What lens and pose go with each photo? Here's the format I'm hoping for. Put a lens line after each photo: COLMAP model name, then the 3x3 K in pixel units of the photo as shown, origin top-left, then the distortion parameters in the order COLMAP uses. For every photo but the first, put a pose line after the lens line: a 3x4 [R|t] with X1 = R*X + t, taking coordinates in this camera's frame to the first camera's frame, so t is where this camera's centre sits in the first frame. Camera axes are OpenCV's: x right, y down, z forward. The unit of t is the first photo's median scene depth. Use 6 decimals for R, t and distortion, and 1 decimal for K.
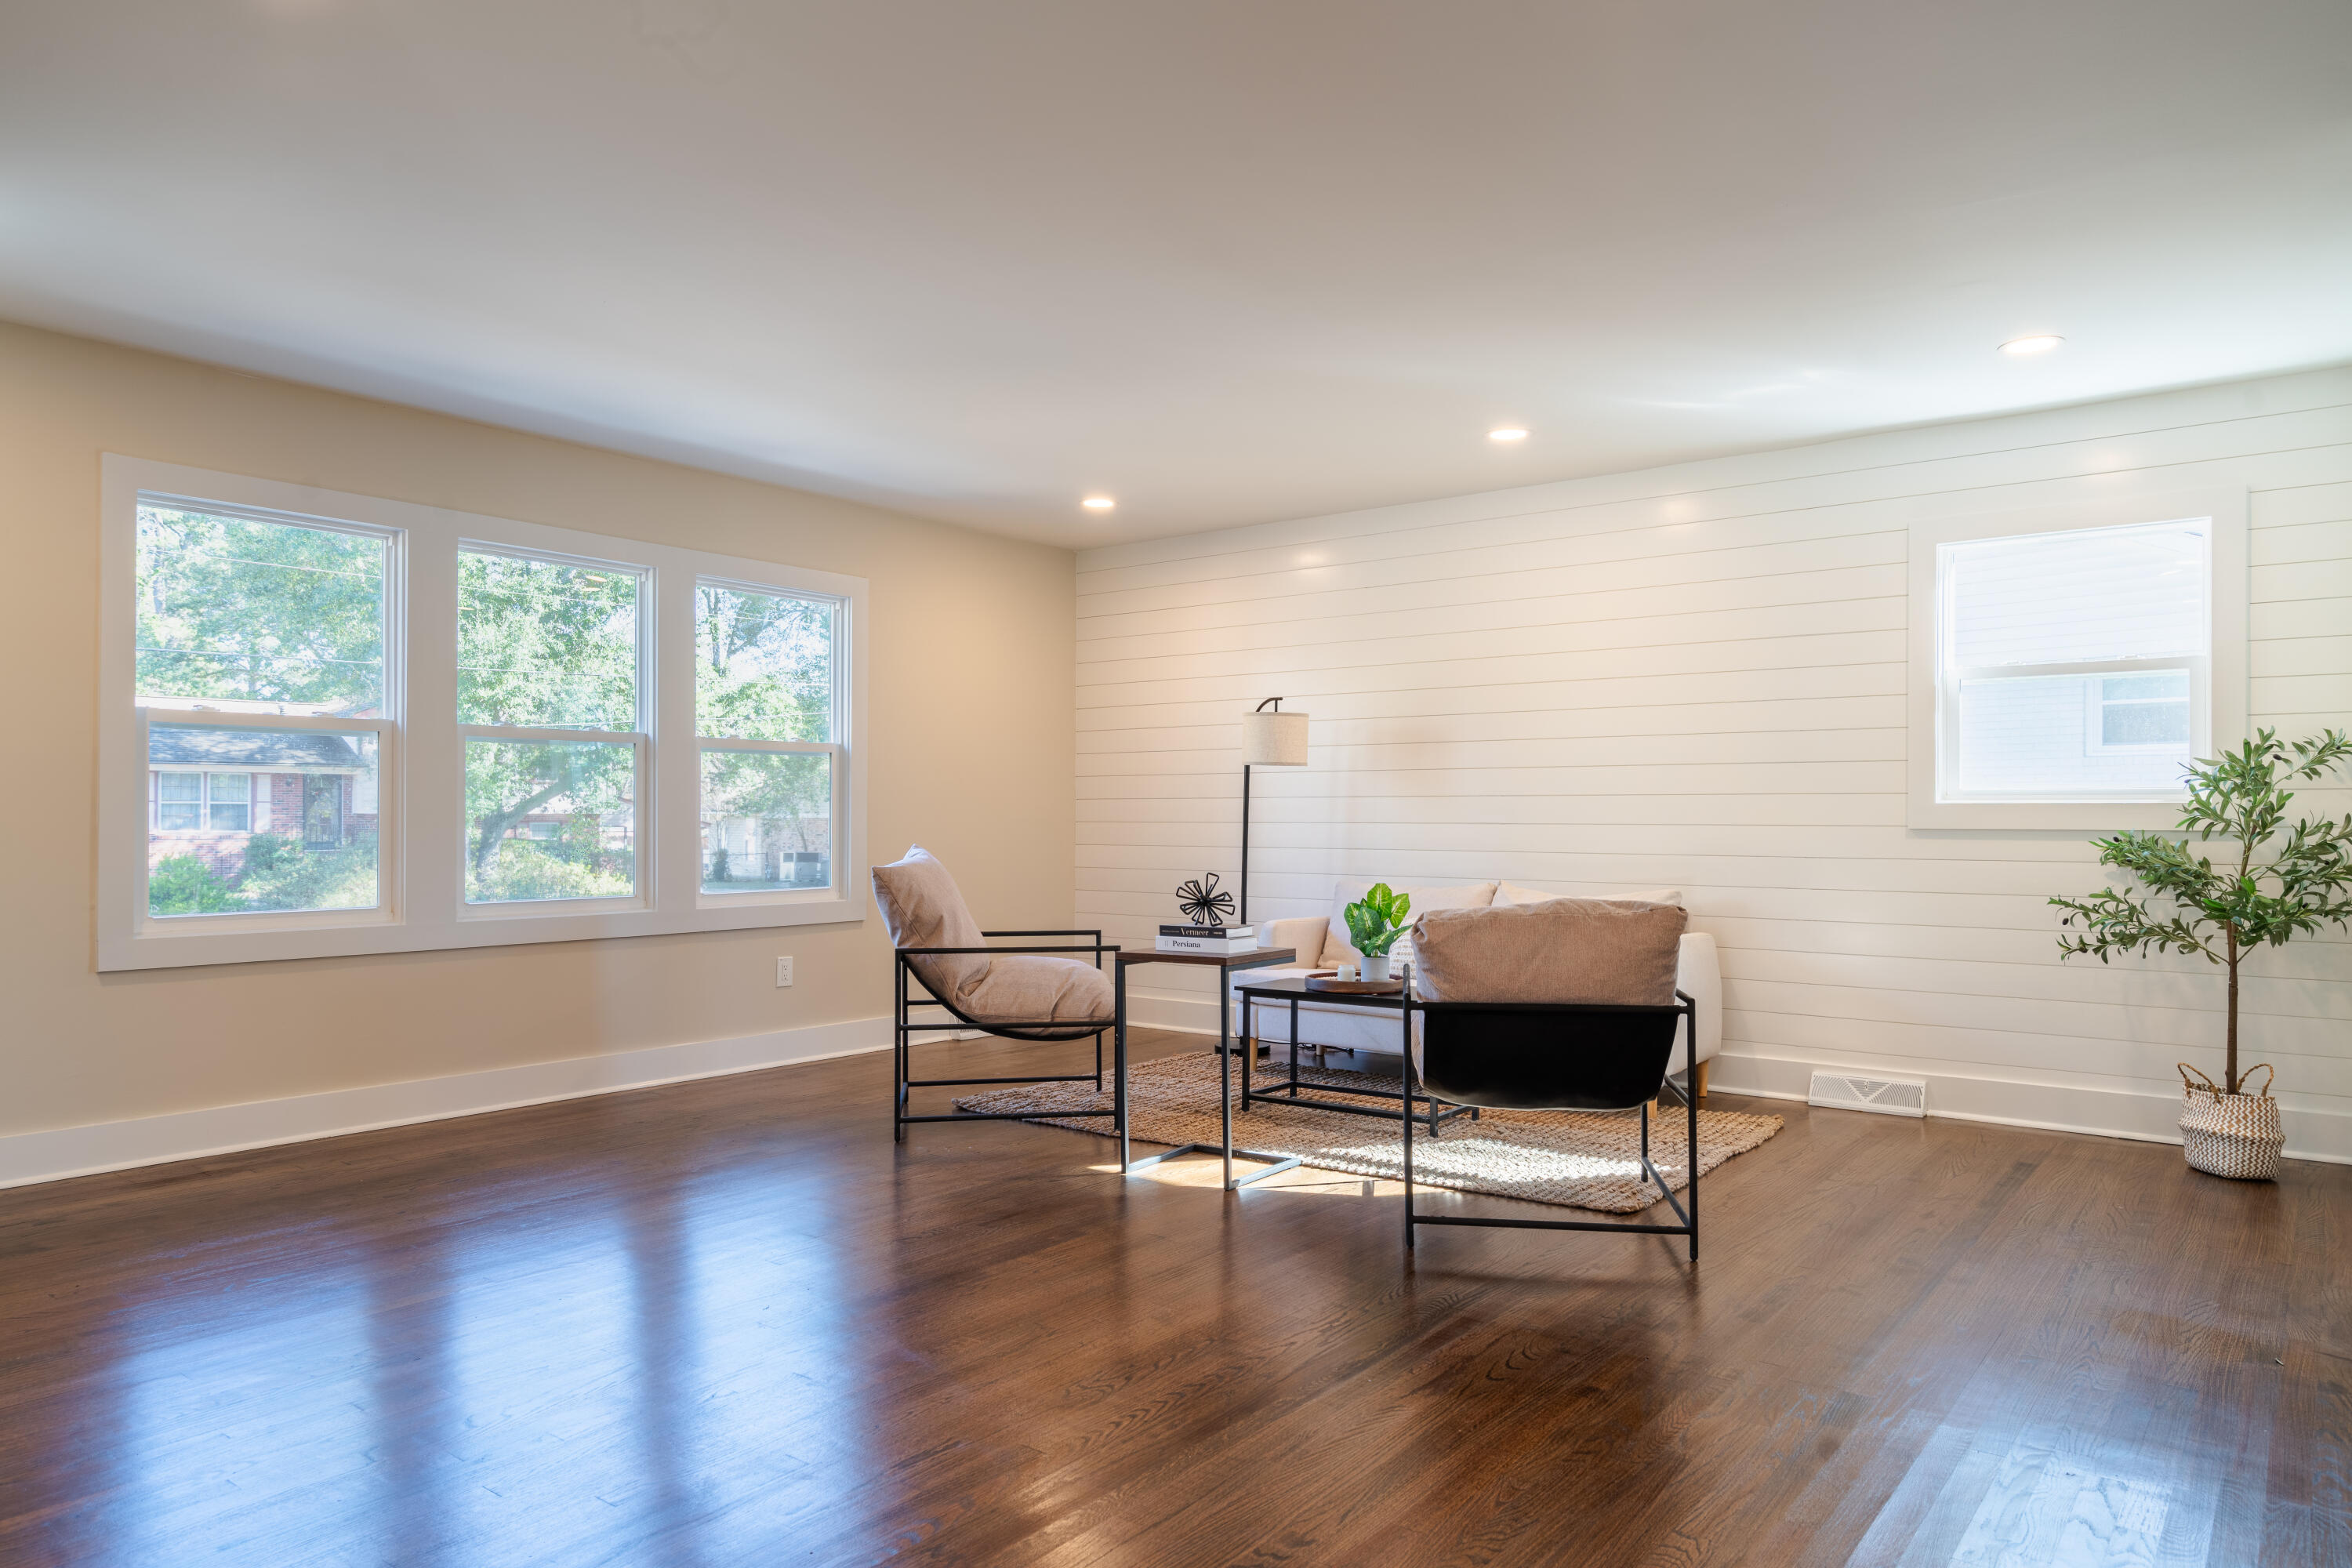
lens RADIAL K [[1522.4, 0, 1141.4], [0, 1522.4, 814.5], [0, 0, 1]] dist [0.002570, 0.003766]
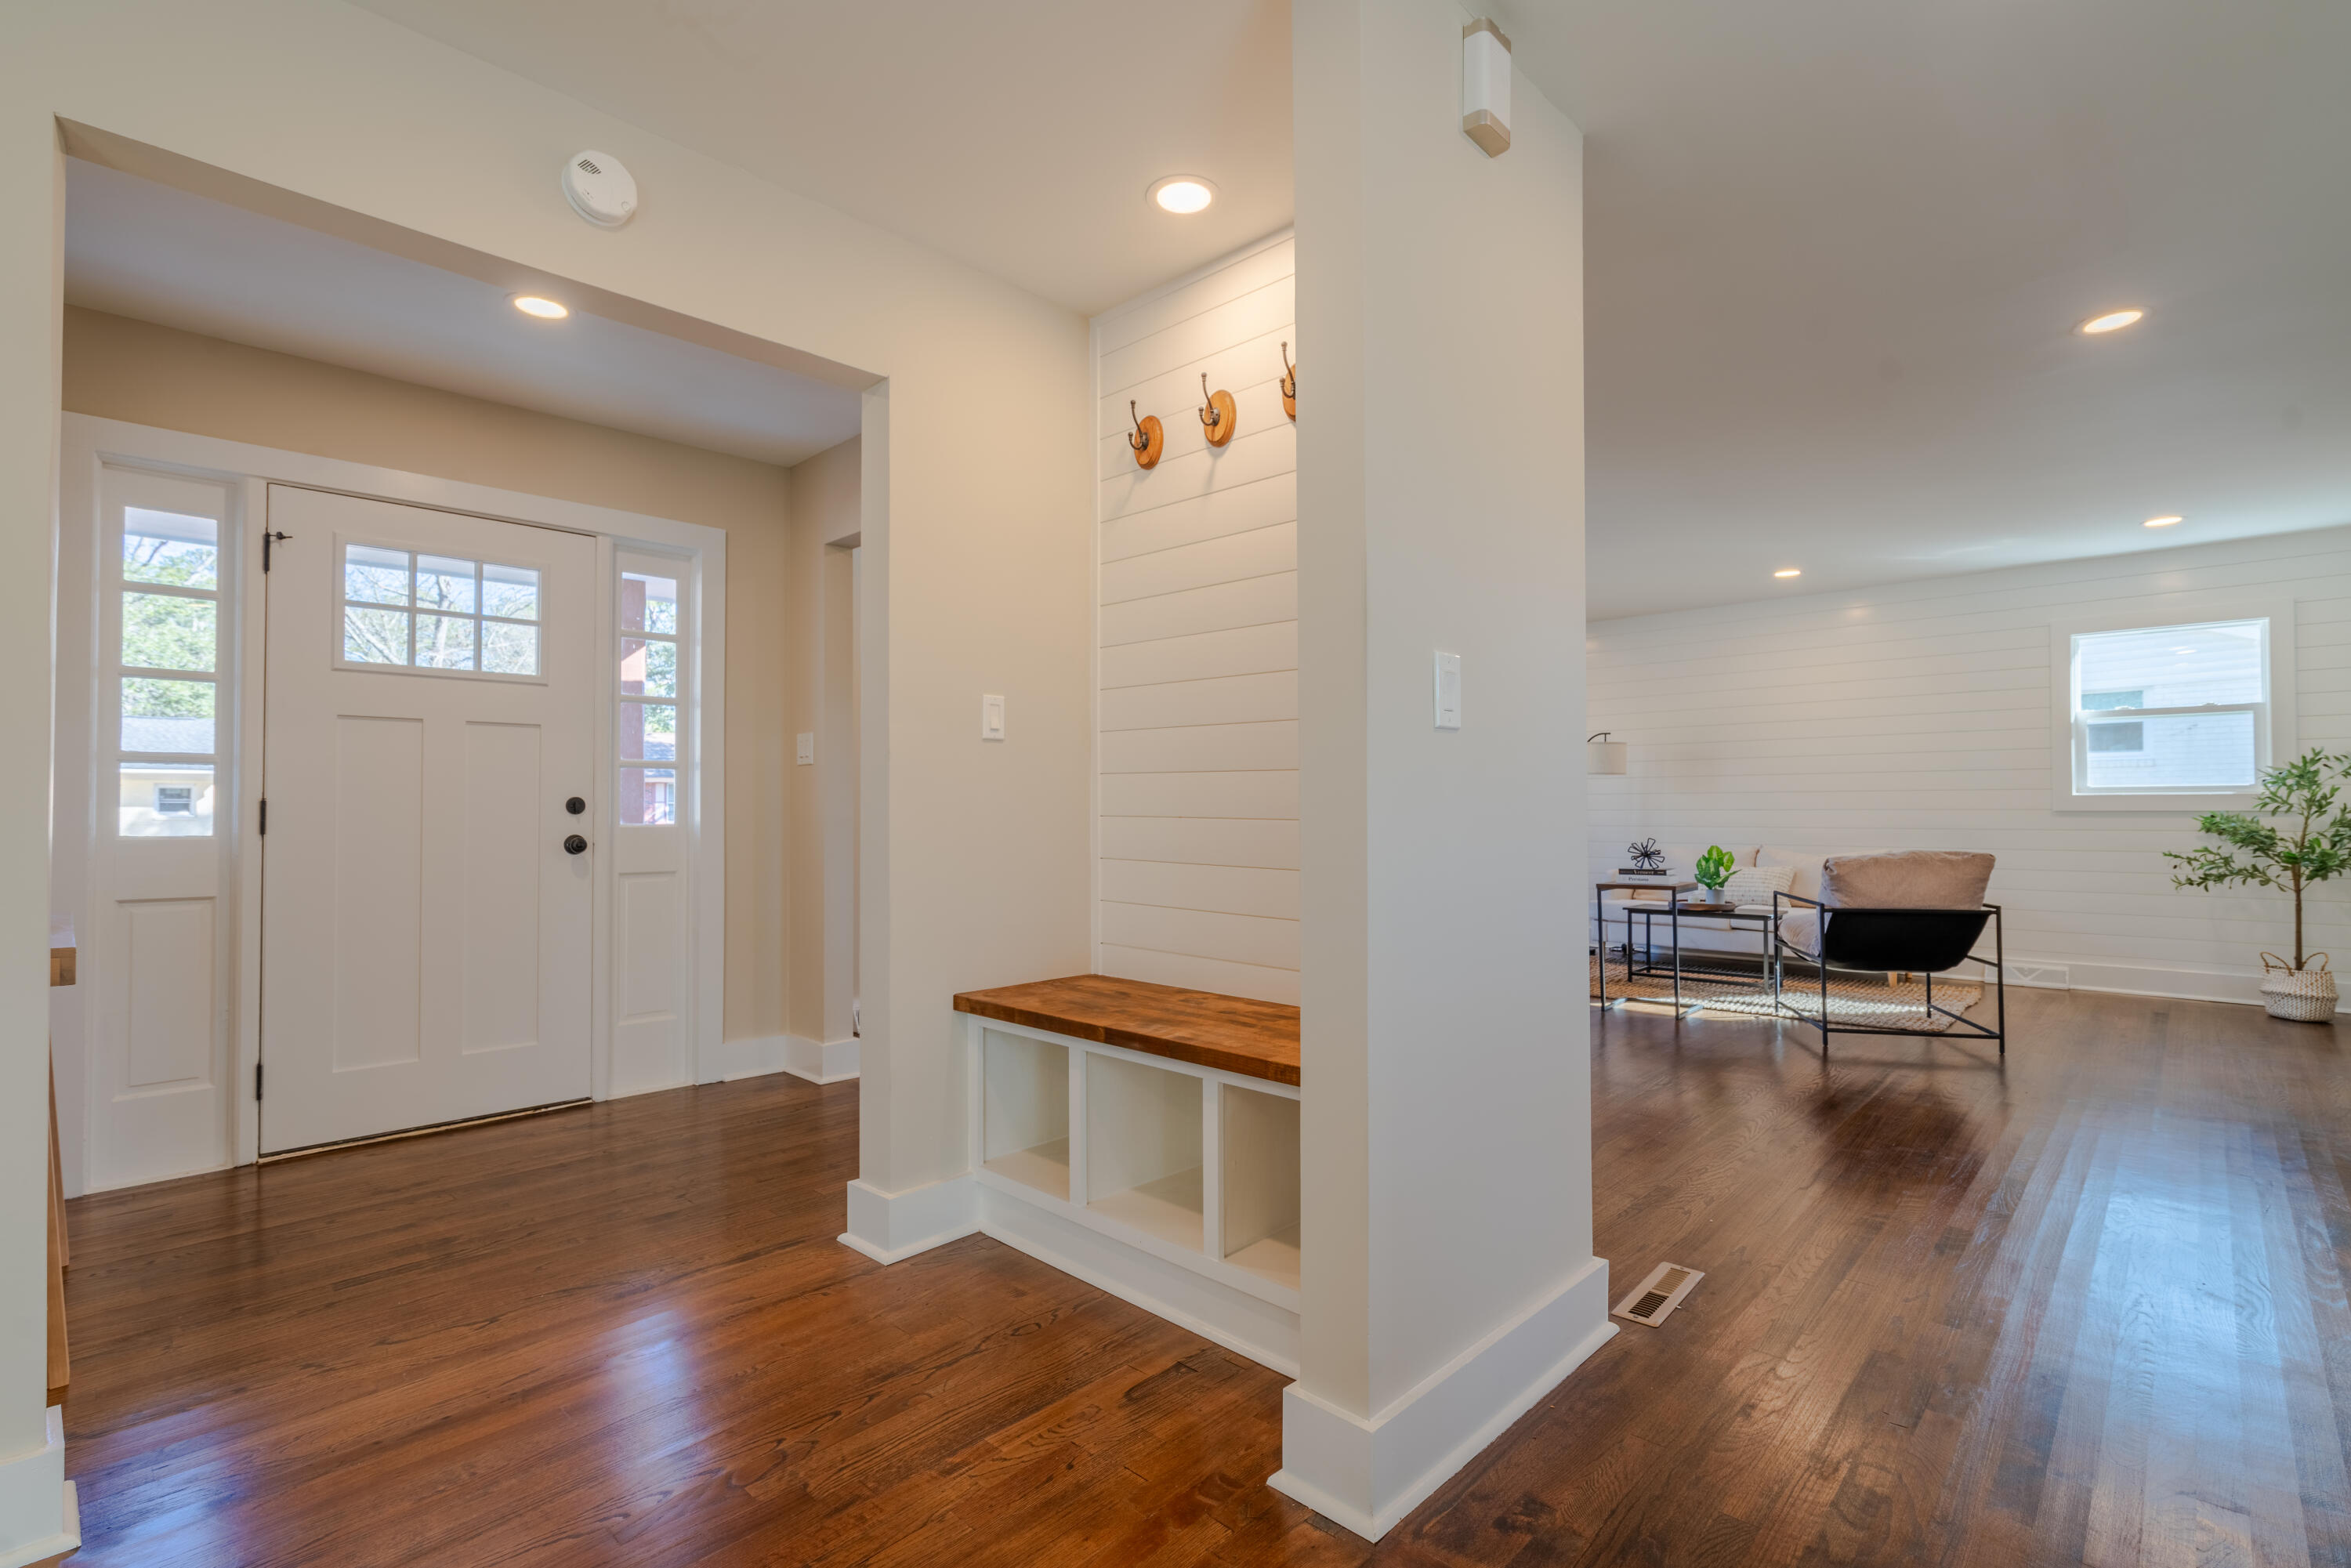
lens RADIAL K [[1073.8, 0, 1182.0], [0, 1073.8, 795.4], [0, 0, 1]] dist [-0.003965, 0.001228]
pose [[0.995097, -0.006641, -0.098681, -0.347560], [0.005509, 0.999916, -0.011733, 0.001464], [0.098751, 0.011131, 0.995050, -0.253221]]
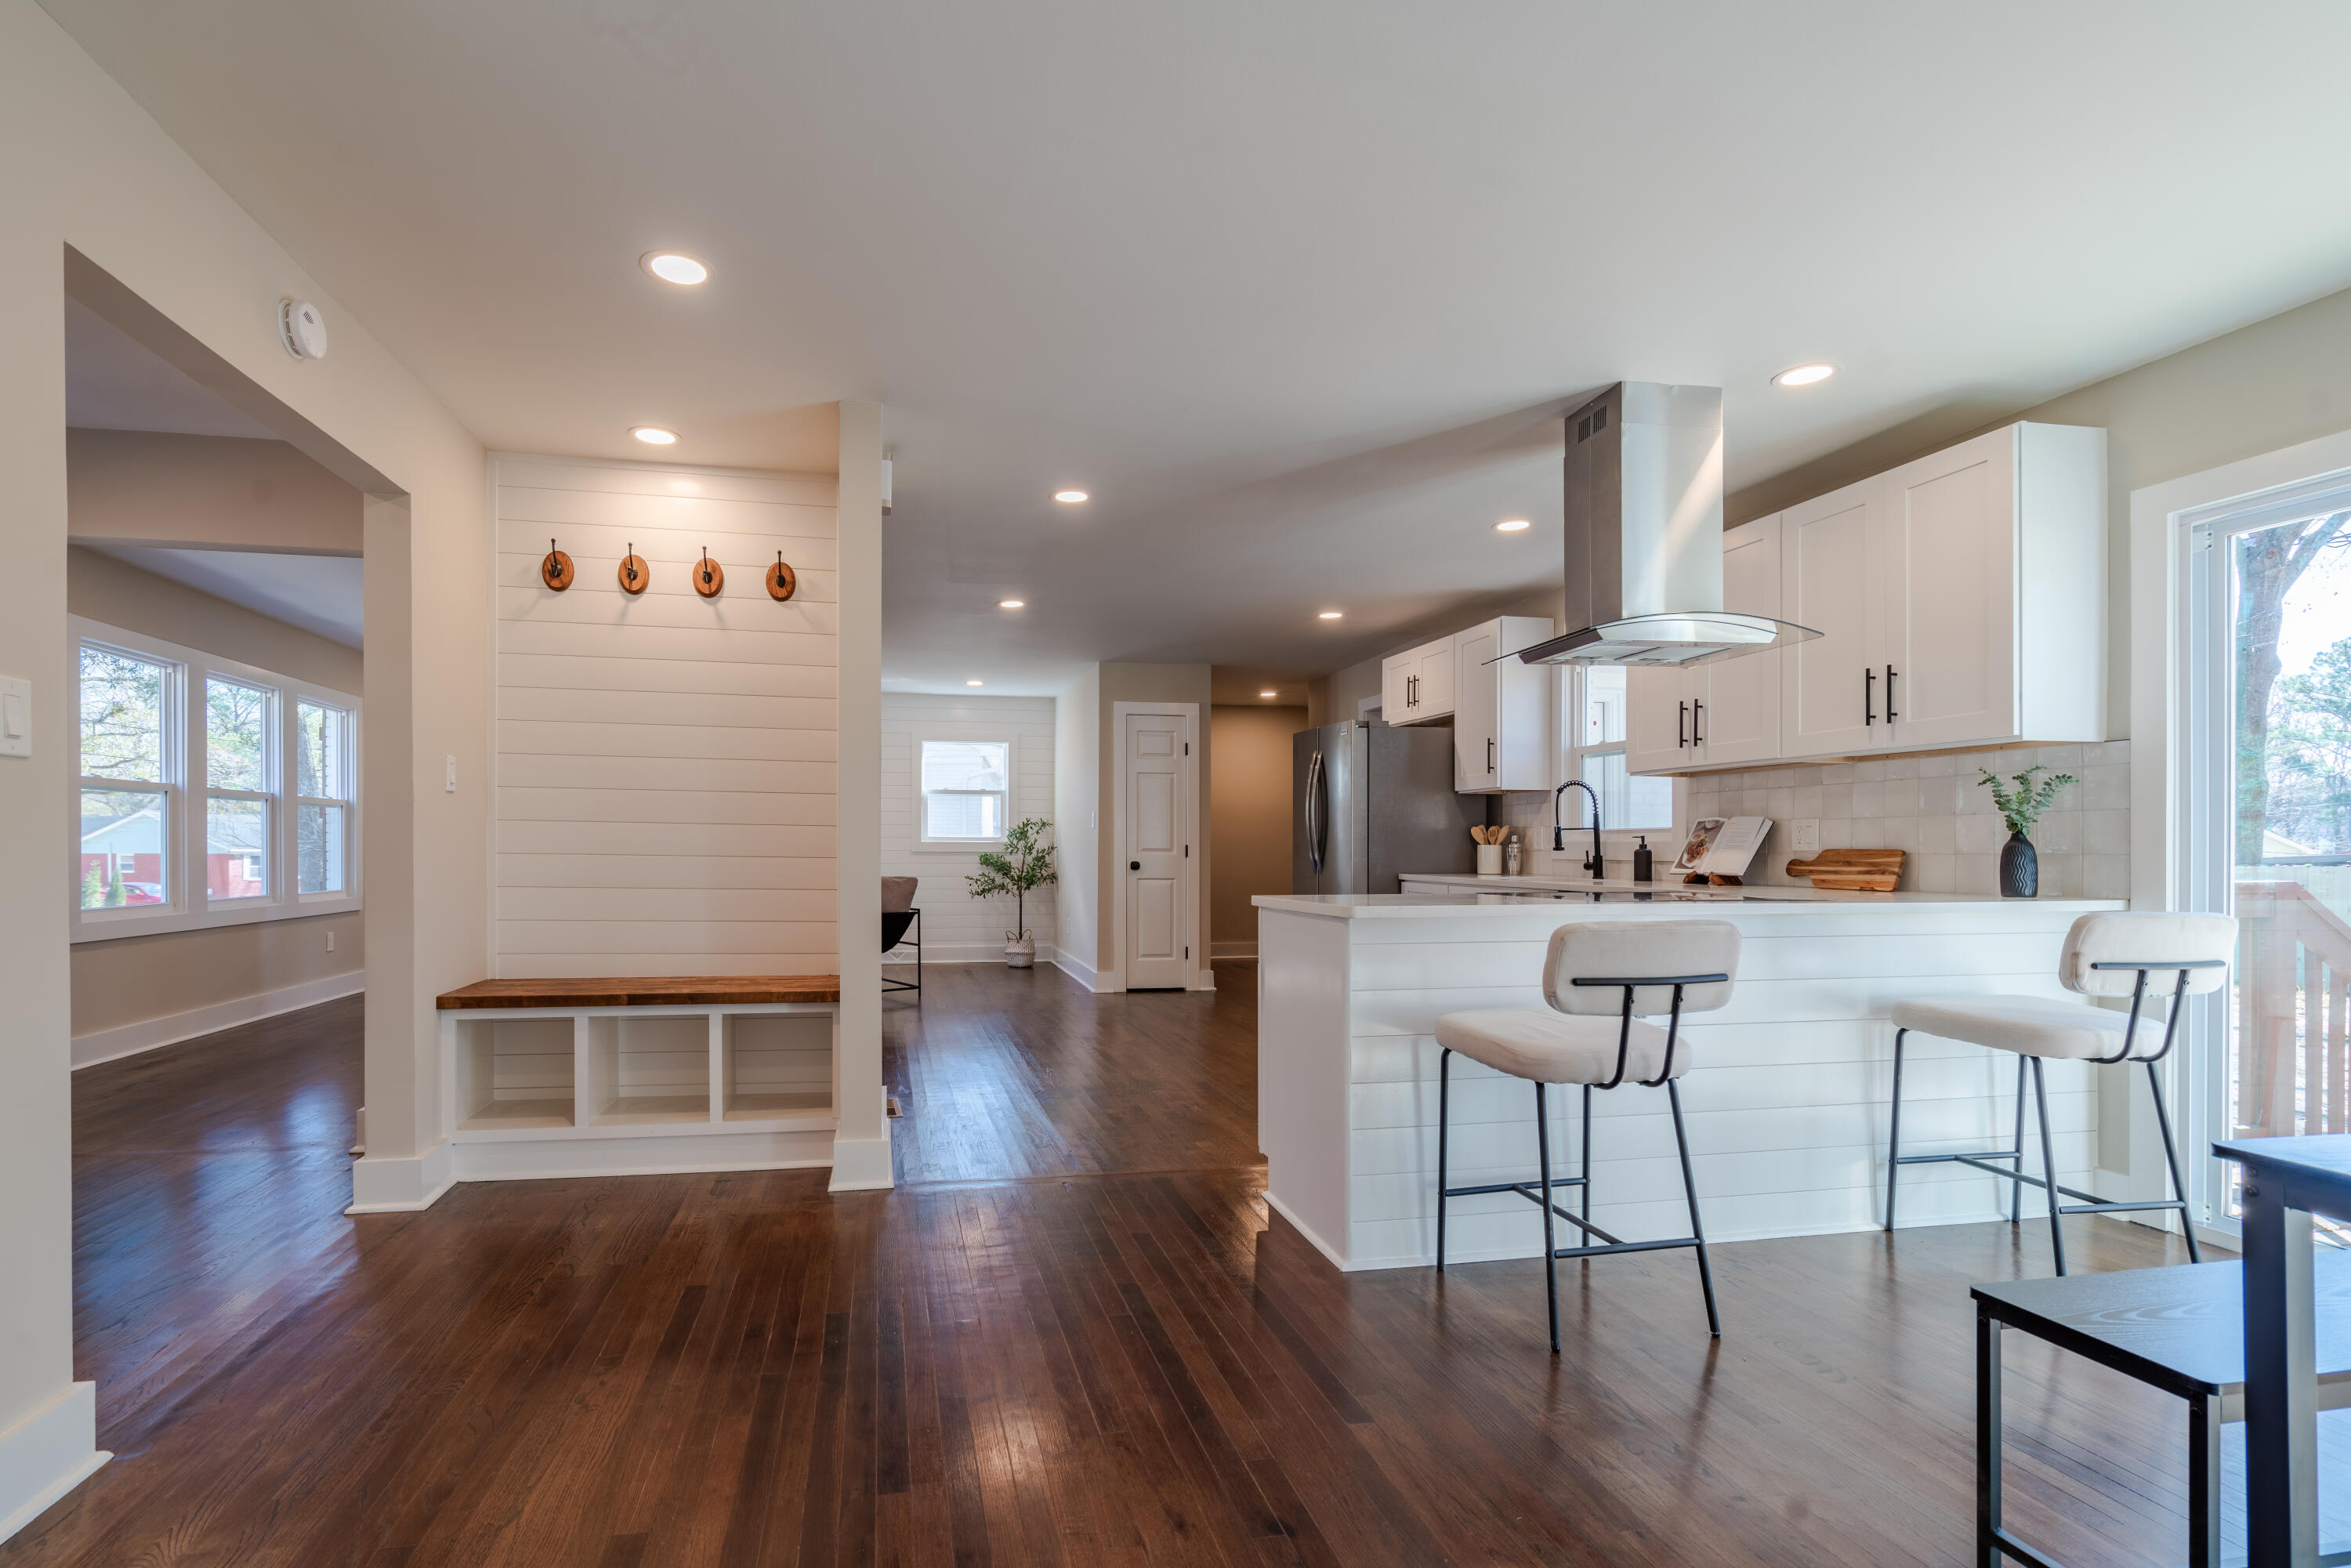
lens RADIAL K [[1073.8, 0, 1064.6], [0, 1073.8, 845.2], [0, 0, 1]] dist [-0.003965, 0.001228]
pose [[0.676616, 0.002771, 0.736331, -0.741540], [-0.002746, 0.999995, -0.001240, -0.000250], [-0.736331, -0.001183, 0.676620, -0.466552]]
